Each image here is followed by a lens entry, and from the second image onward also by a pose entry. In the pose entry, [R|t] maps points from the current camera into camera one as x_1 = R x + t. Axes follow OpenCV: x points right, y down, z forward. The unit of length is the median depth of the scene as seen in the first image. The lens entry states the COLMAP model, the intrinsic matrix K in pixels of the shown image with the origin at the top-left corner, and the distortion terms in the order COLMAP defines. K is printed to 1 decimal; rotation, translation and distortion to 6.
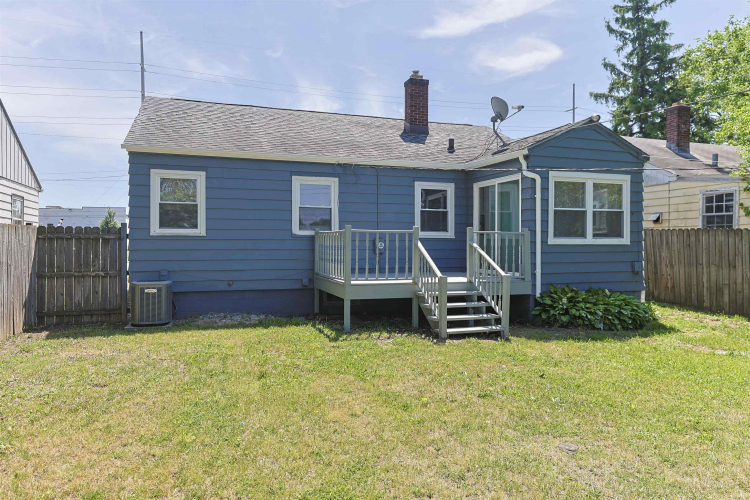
lens RADIAL K [[504.2, 0, 375.8], [0, 504.2, 237.4], [0, 0, 1]] dist [0.001656, 0.000488]
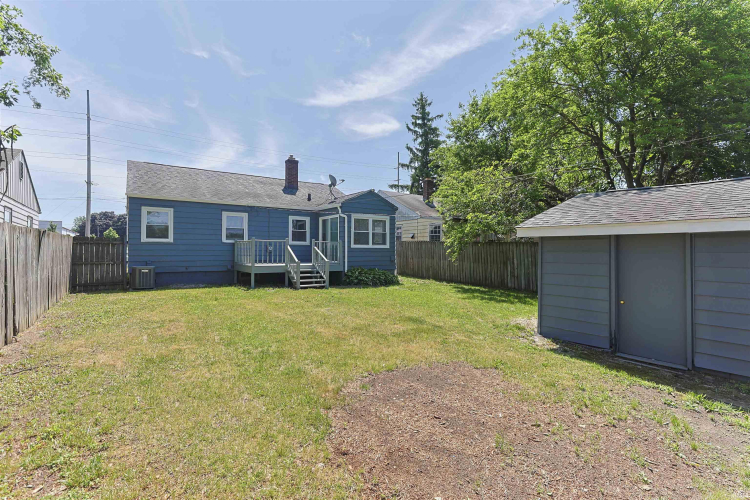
lens RADIAL K [[356.6, 0, 380.7], [0, 356.6, 244.4], [0, 0, 1]] dist [-0.015394, 0.011090]
pose [[0.956300, 0.006420, 0.292318, 0.014229], [-0.004841, 0.999970, -0.006122, 0.007156], [-0.292348, 0.004439, 0.956302, -0.425574]]
